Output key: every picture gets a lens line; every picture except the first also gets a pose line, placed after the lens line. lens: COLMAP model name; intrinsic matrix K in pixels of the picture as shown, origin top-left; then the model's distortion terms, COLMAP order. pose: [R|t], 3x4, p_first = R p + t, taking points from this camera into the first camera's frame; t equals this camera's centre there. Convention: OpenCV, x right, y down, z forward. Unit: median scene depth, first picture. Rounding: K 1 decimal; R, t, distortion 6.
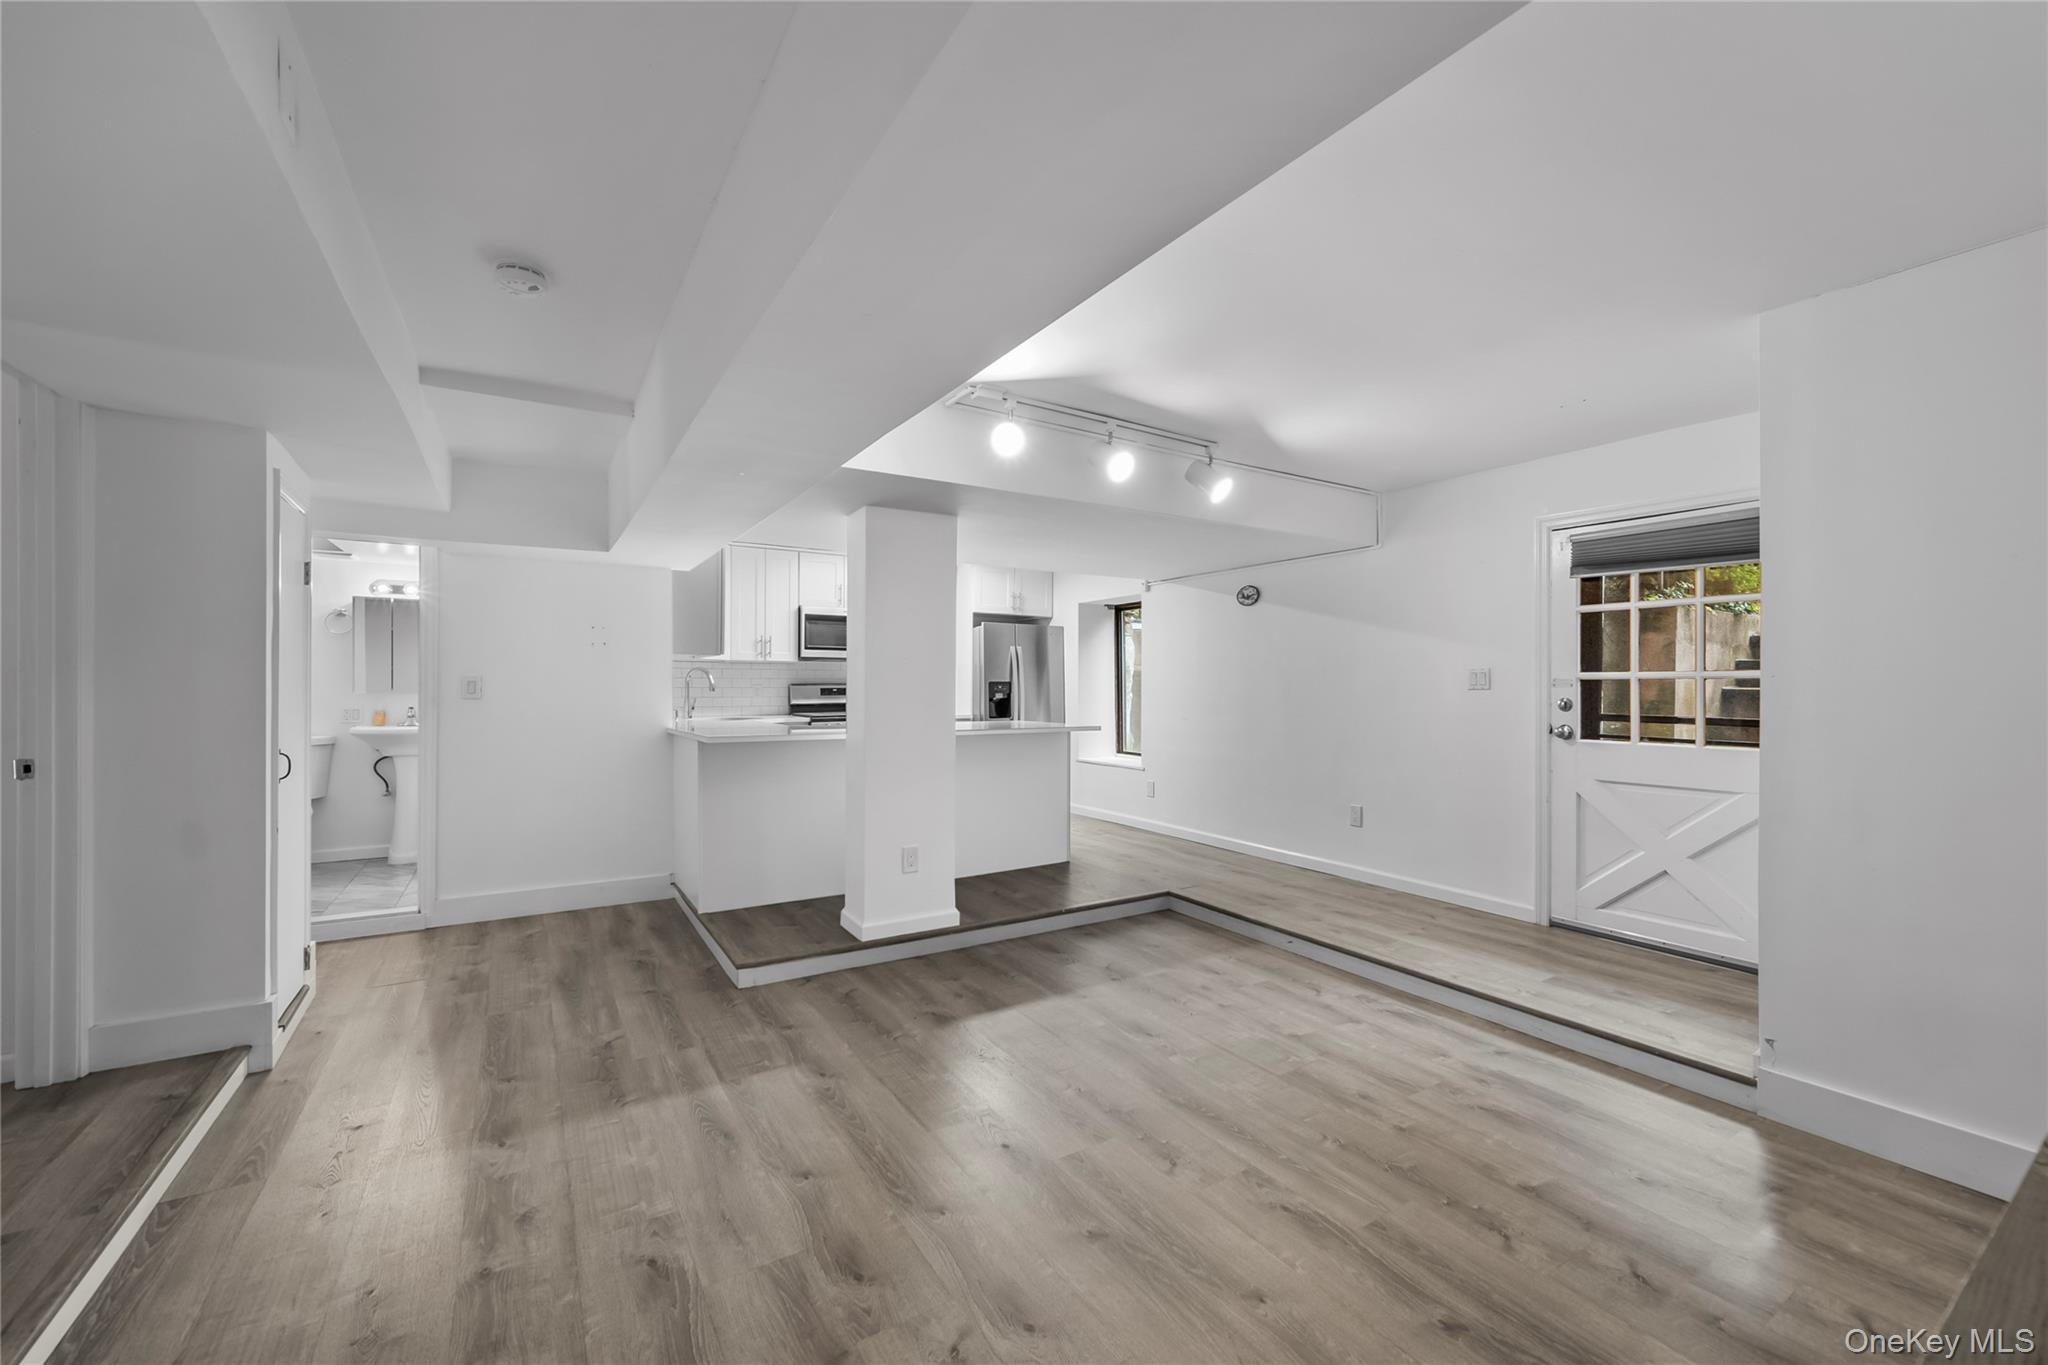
lens RADIAL K [[814.2, 0, 1020.3], [0, 814.2, 683.1], [0, 0, 1]] dist [-0.003606, -0.000156]
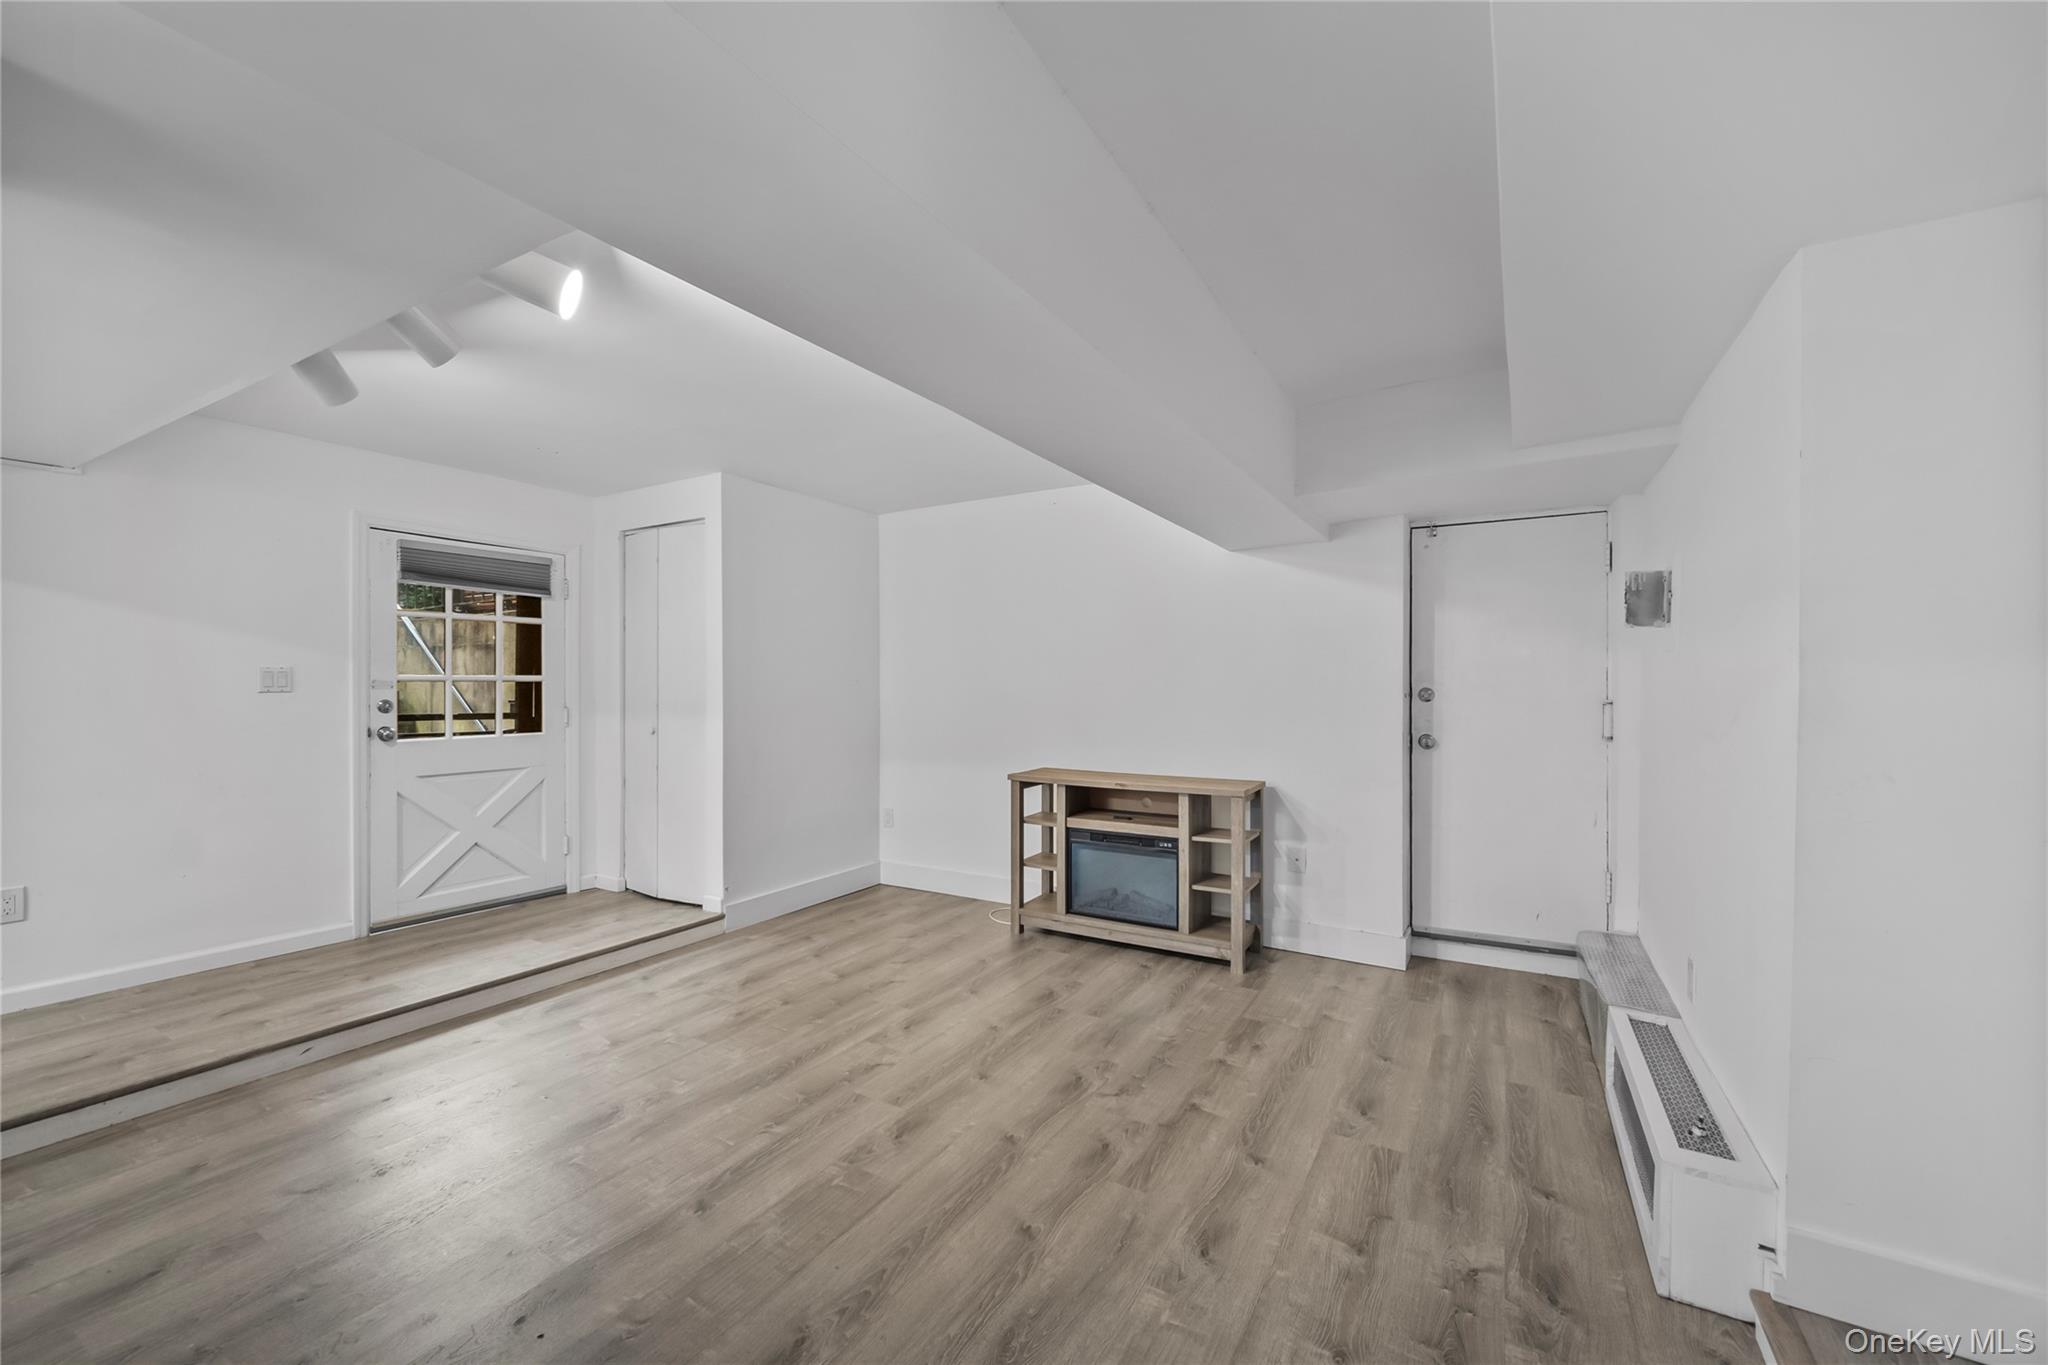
lens RADIAL K [[814.2, 0, 1020.3], [0, 814.2, 683.1], [0, 0, 1]] dist [-0.003606, -0.000156]
pose [[-0.464310, 0.002159, 0.885670, -0.658662], [-0.002424, 0.999990, -0.003709, 0.000047], [-0.885669, -0.003869, -0.464301, 0.884226]]
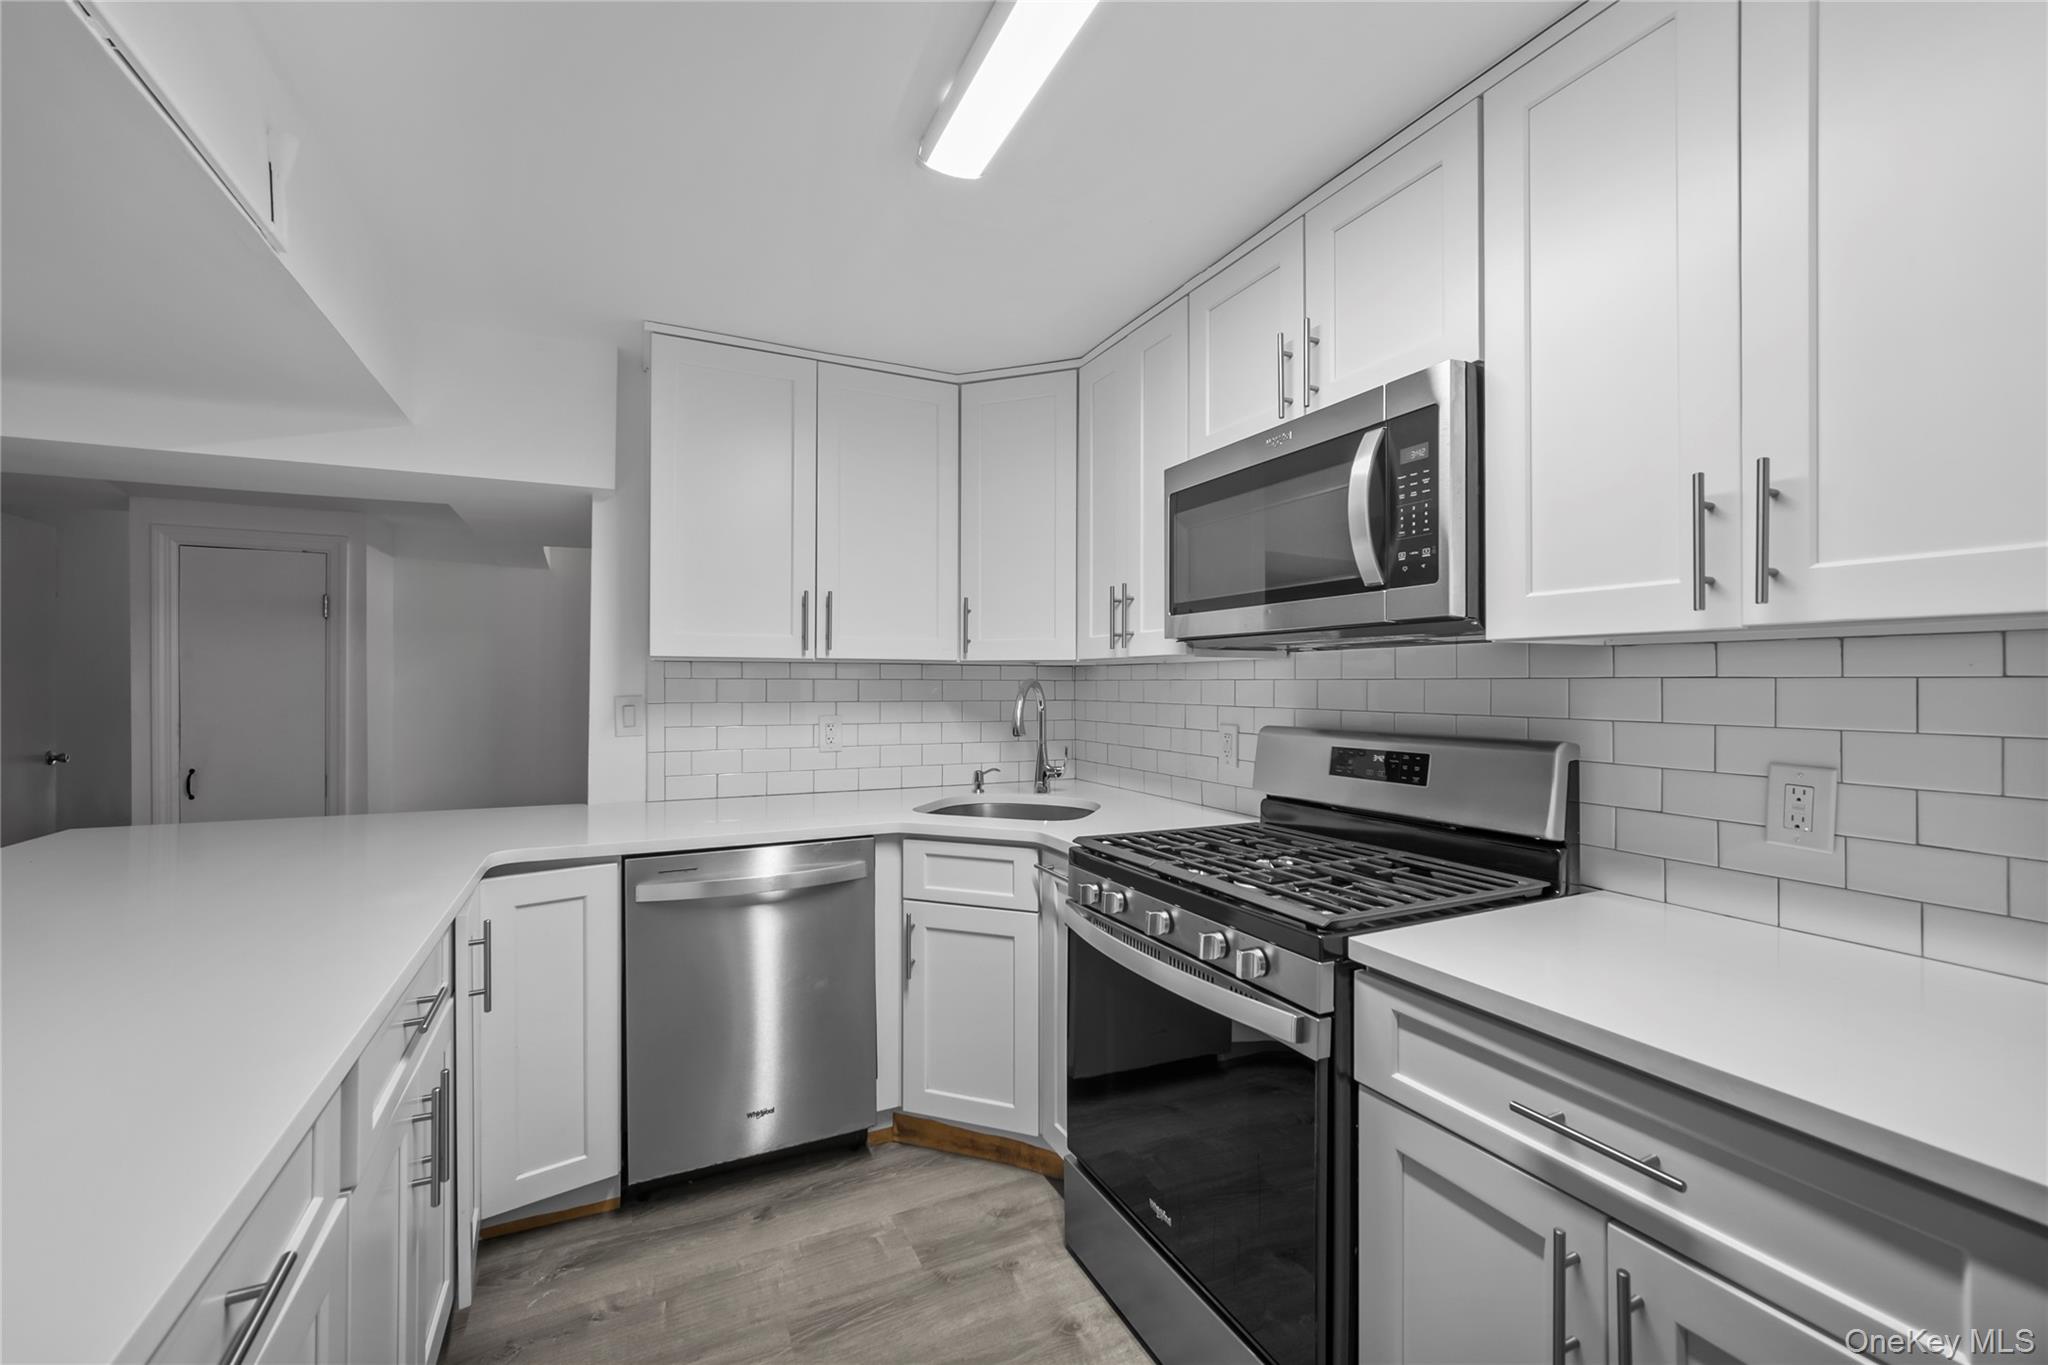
lens RADIAL K [[814.2, 0, 1020.3], [0, 814.2, 683.1], [0, 0, 1]] dist [-0.003606, -0.000156]
pose [[-0.107023, -0.003970, -0.994249, 0.070989], [0.000551, 0.999992, -0.004052, -0.028355], [0.994256, -0.000981, -0.107020, 1.871697]]
